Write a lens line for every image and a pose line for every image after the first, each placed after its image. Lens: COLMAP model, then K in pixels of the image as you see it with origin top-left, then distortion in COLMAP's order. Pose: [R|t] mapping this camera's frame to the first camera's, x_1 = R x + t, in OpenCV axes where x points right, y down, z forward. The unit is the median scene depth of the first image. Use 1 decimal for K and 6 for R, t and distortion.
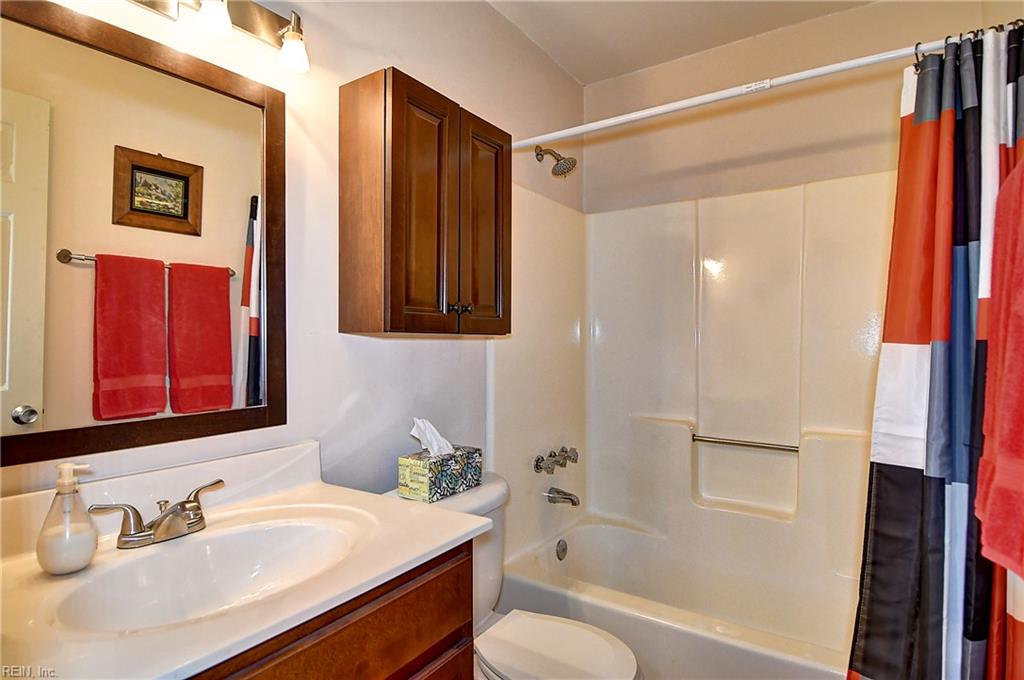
lens RADIAL K [[529.4, 0, 512.0], [0, 529.4, 340.0], [0, 0, 1]] dist [0.002340, 0.000403]
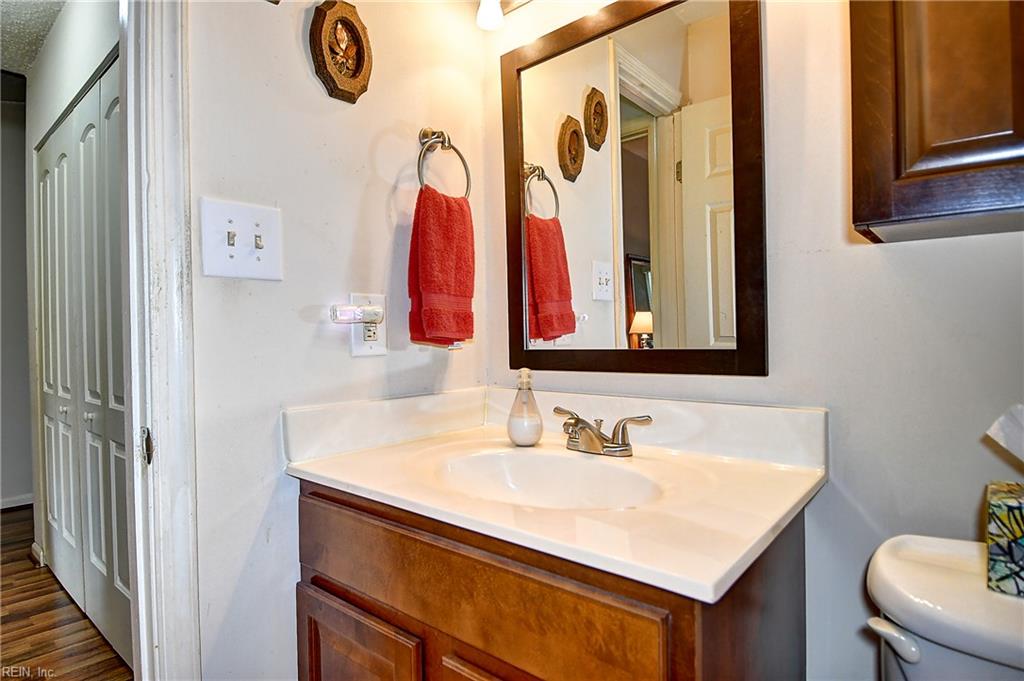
lens RADIAL K [[529.4, 0, 512.0], [0, 529.4, 340.5], [0, 0, 1]] dist [0.002340, 0.000403]
pose [[-0.110690, 0.002974, -0.993851, 0.445256], [0.022481, 0.999747, 0.000488, 0.121283], [0.993601, -0.022289, -0.110729, 0.884288]]
